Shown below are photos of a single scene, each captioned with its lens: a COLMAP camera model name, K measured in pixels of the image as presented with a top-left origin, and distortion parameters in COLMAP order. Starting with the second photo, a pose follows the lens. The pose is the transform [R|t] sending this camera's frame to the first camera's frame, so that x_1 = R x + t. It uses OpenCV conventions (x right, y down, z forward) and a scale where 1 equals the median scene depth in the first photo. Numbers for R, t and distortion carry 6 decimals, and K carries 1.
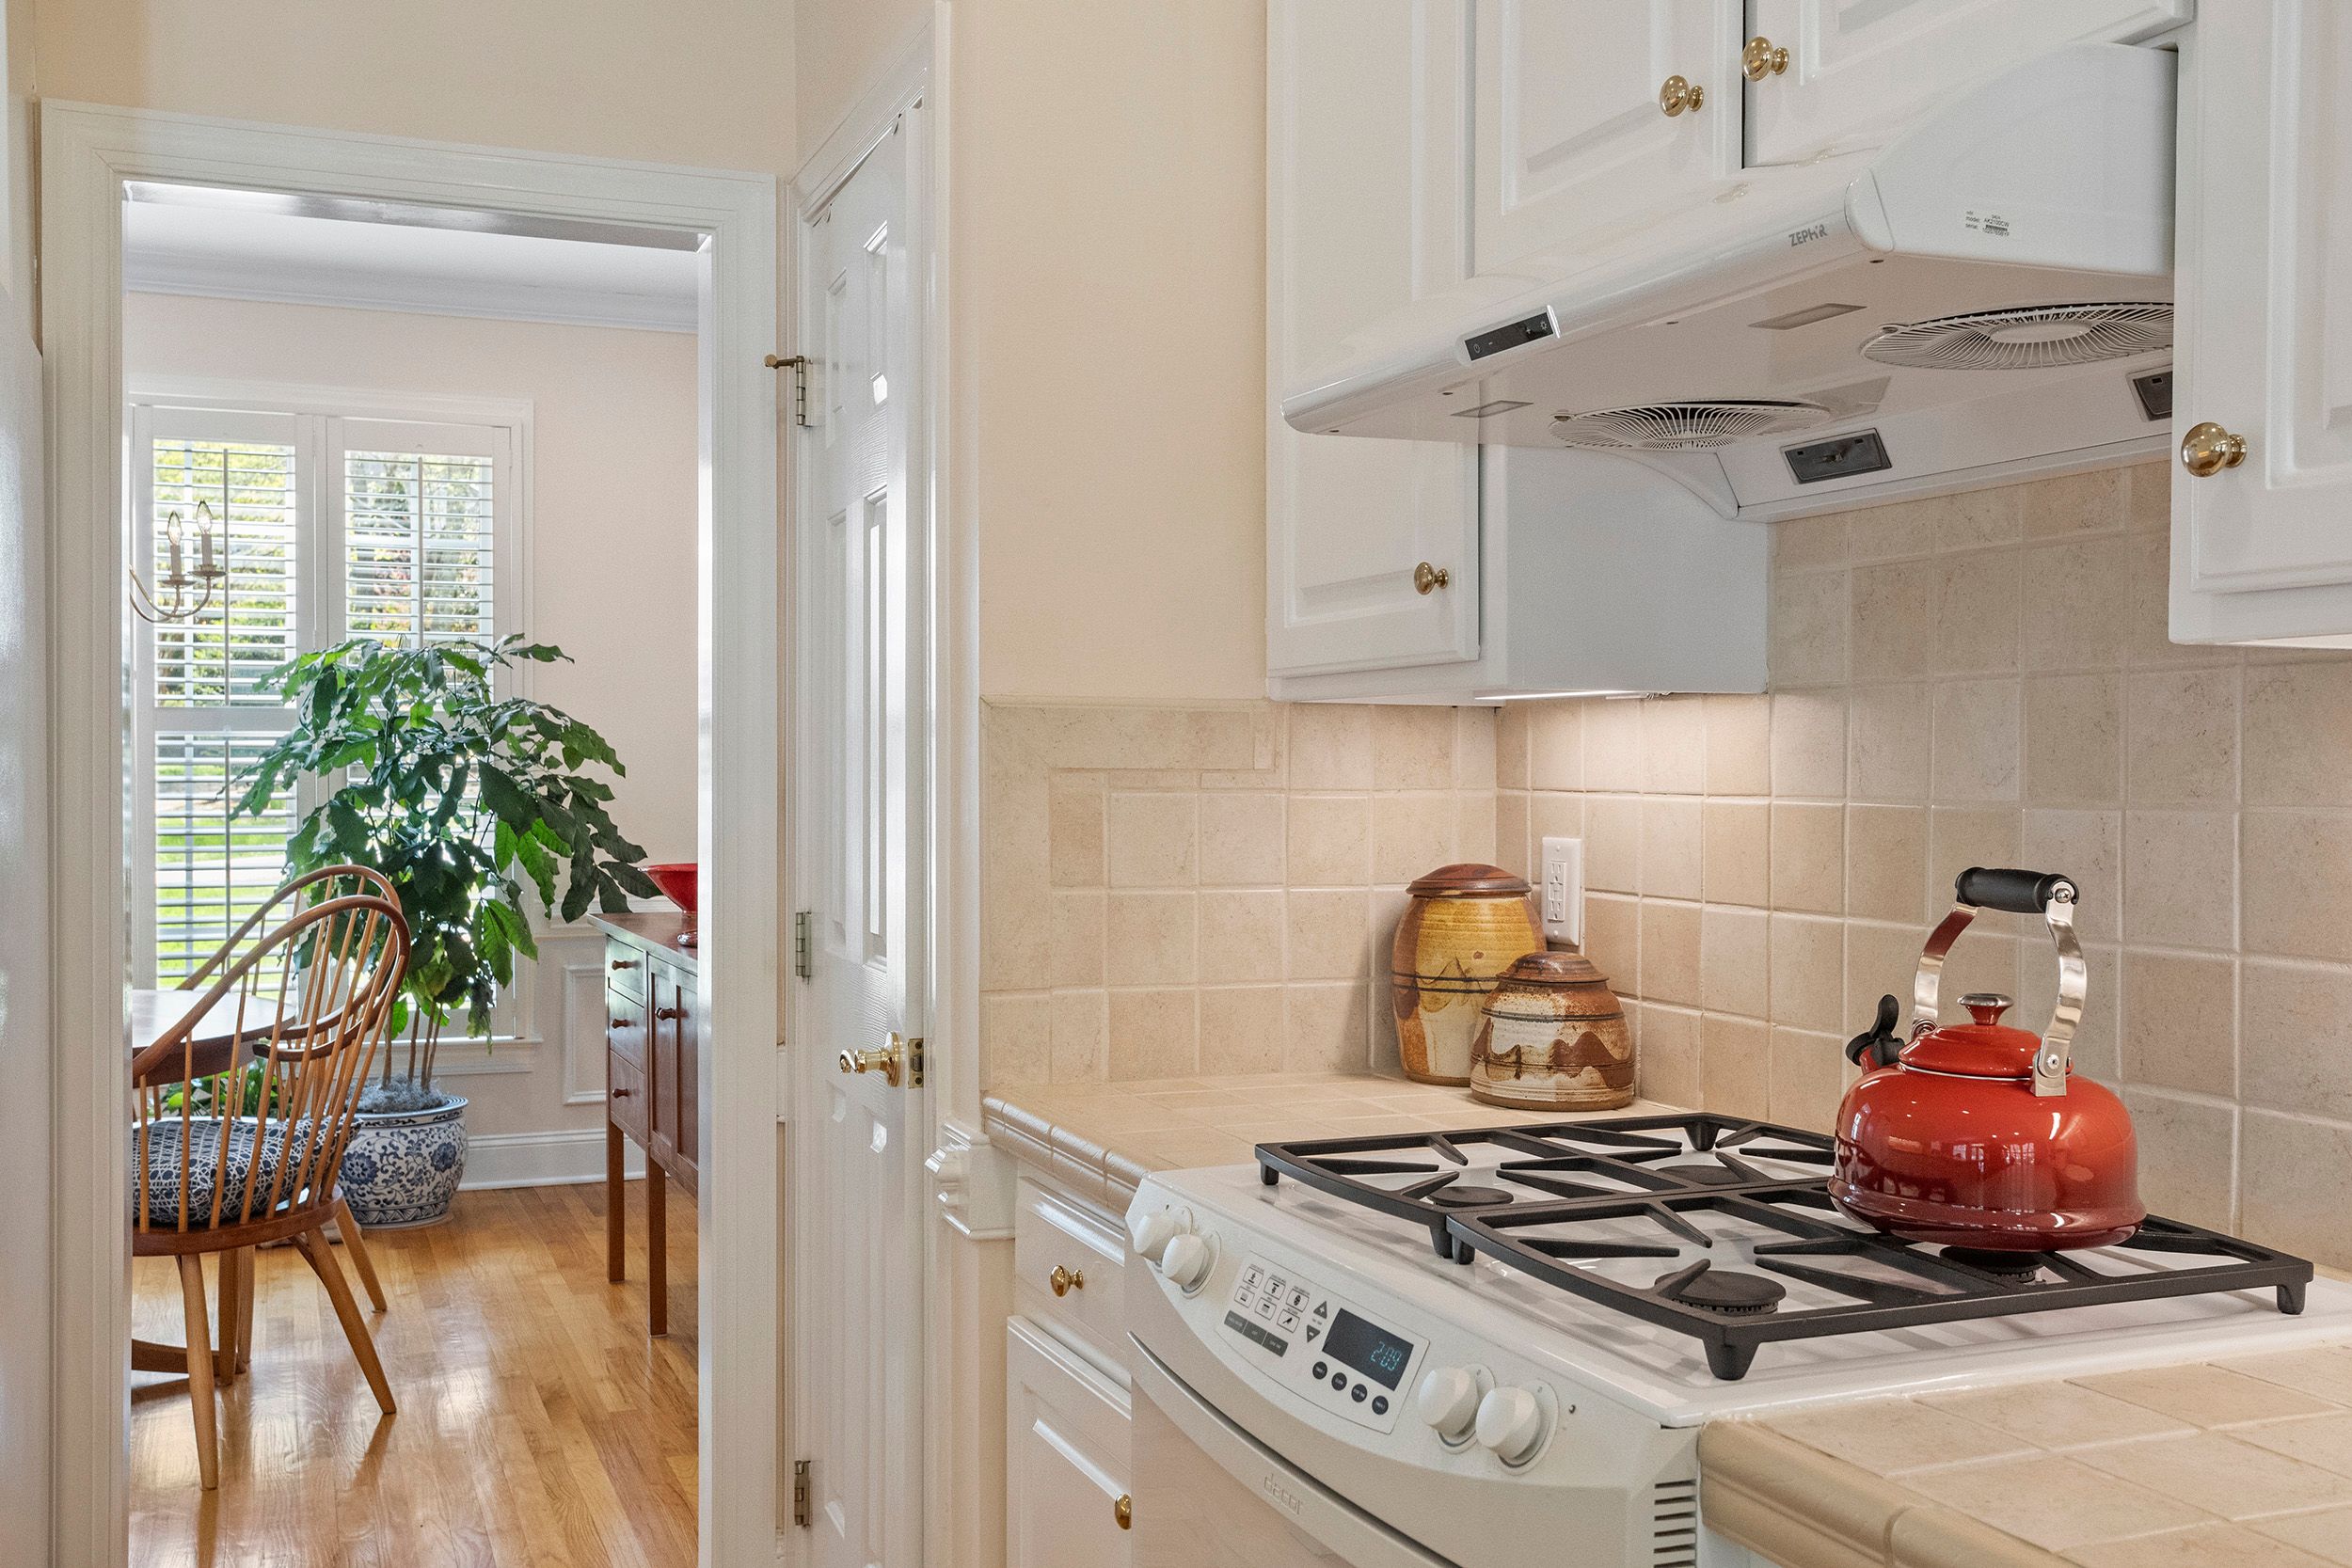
lens RADIAL K [[2190.4, 0, 1164.7], [0, 2190.4, 799.0], [0, 0, 1]] dist [0.005623, 0.020158]
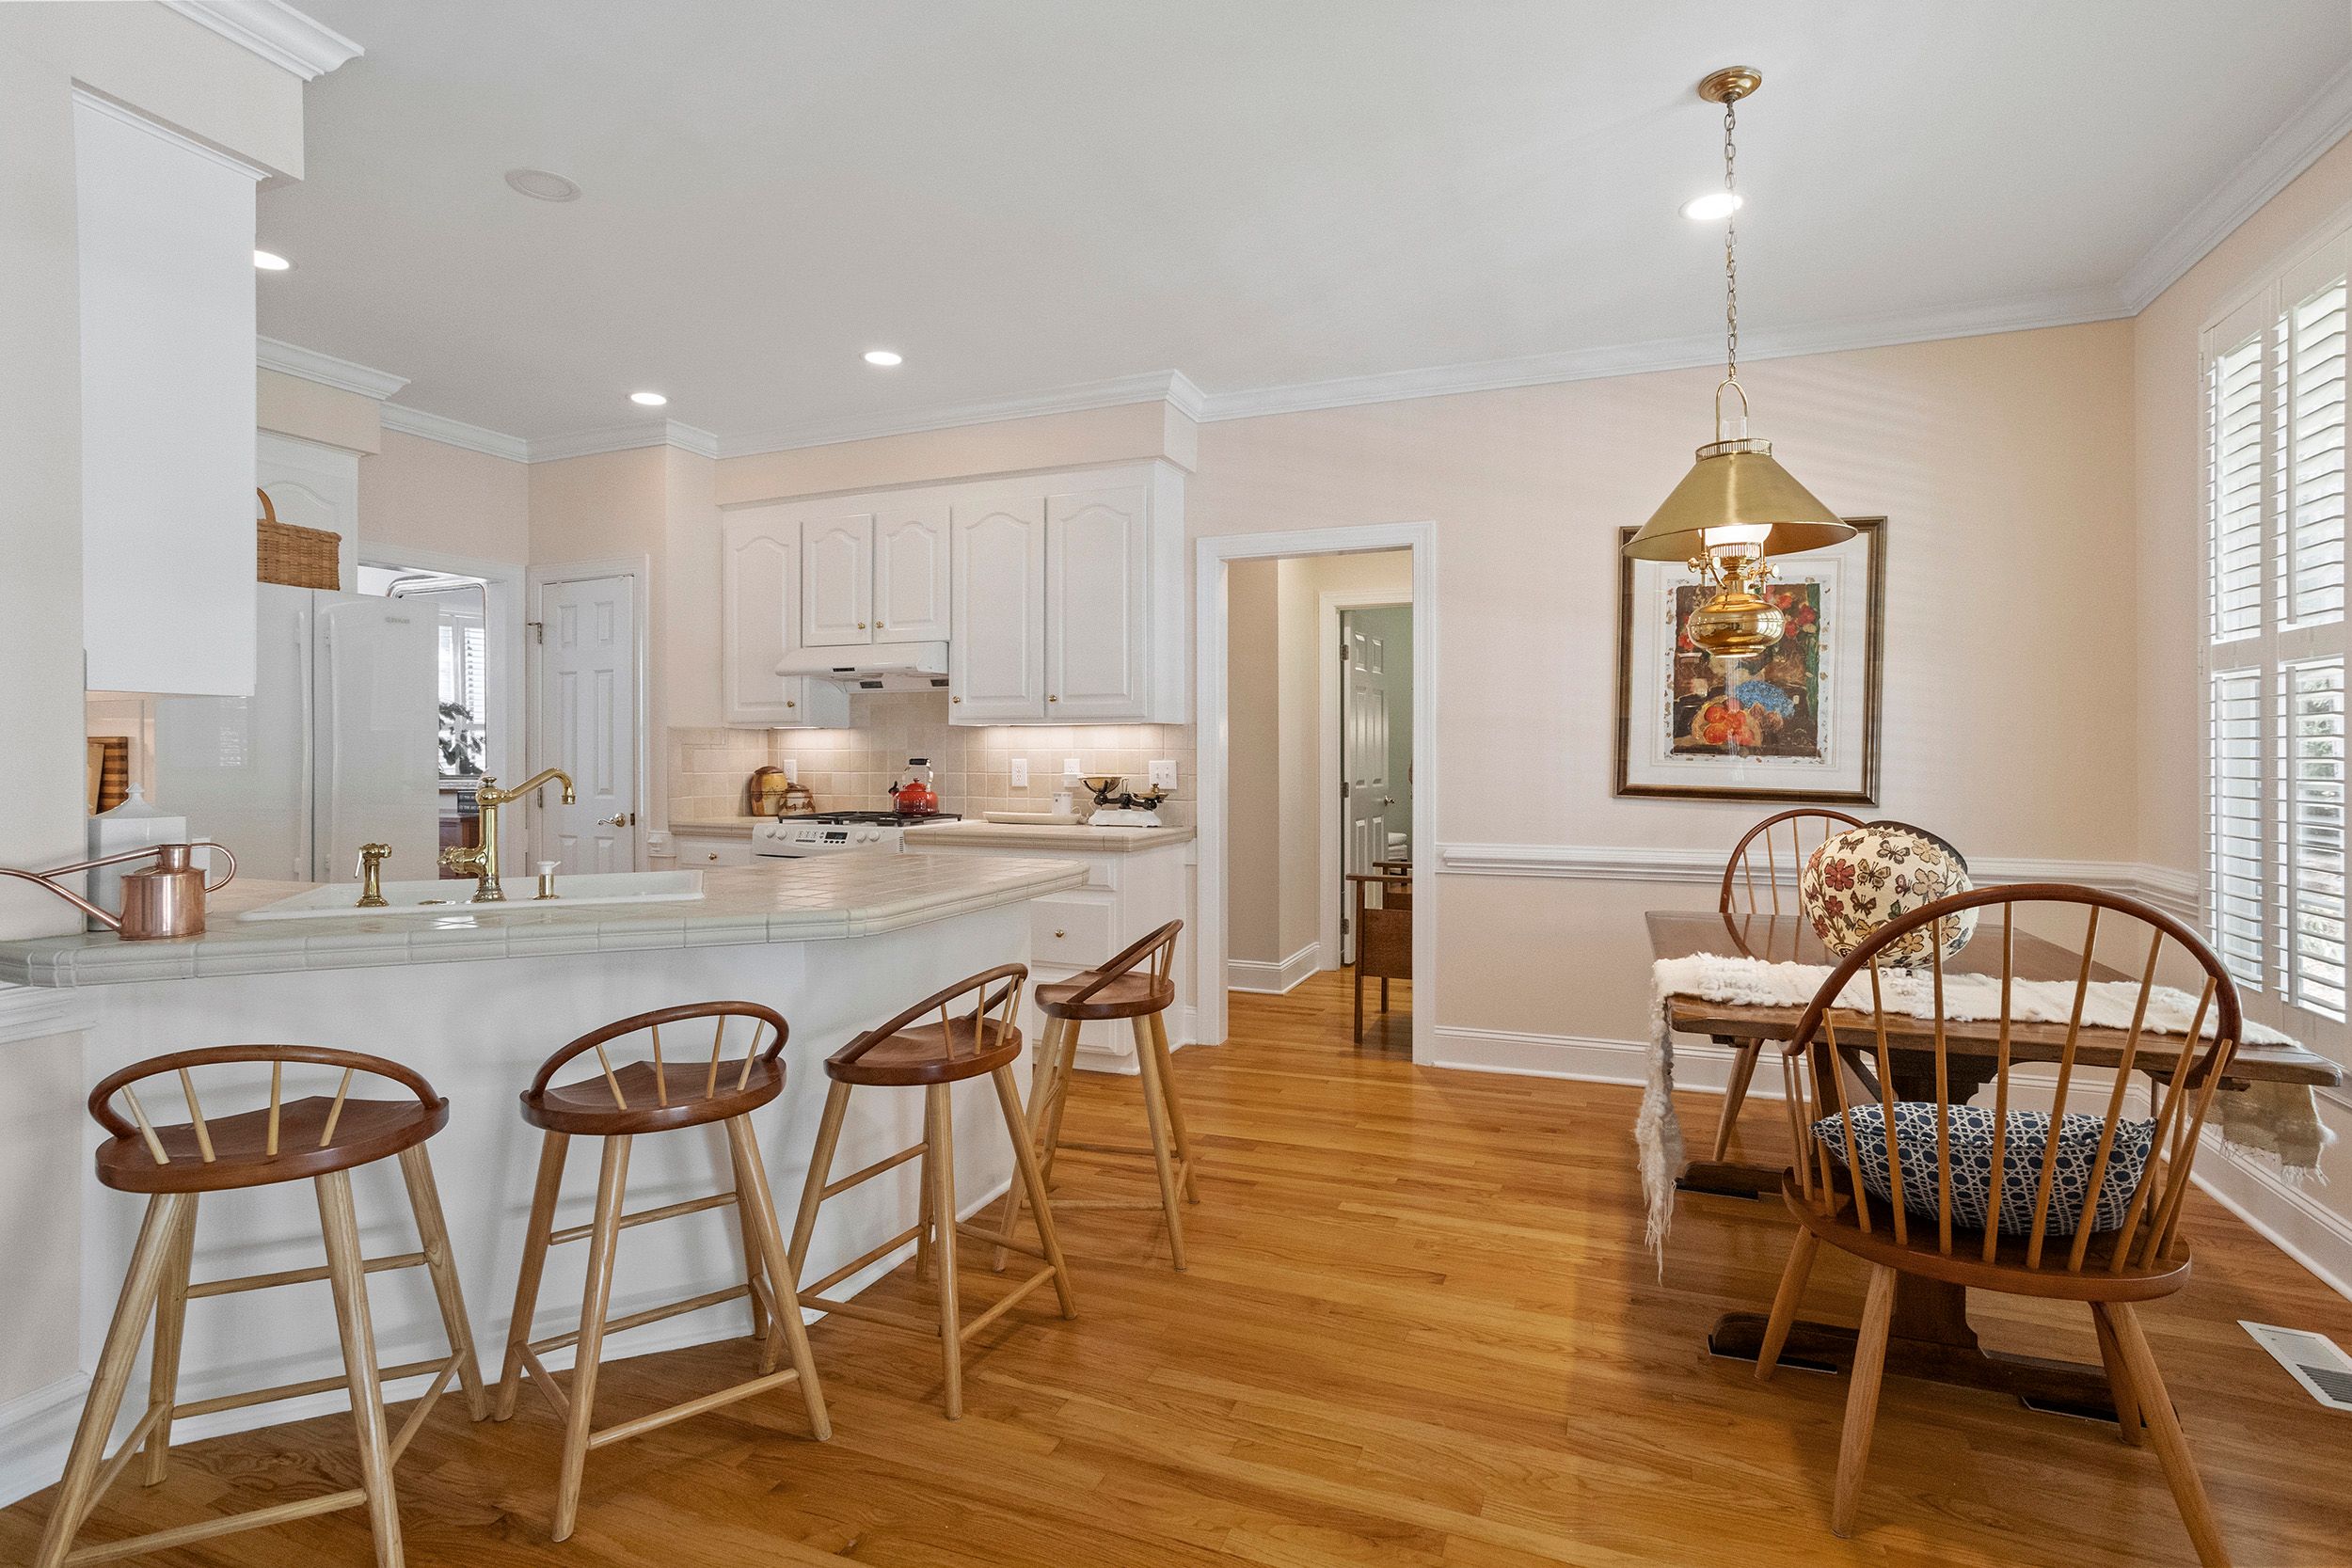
lens RADIAL K [[1152.1, 0, 1173.3], [0, 1152.1, 767.3], [0, 0, 1]] dist [-0.048893, 0.029726]
pose [[0.701480, -0.013556, 0.712560, -0.950059], [0.012860, 0.999897, 0.006362, 0.029428], [-0.712573, 0.004700, 0.701582, -1.201743]]
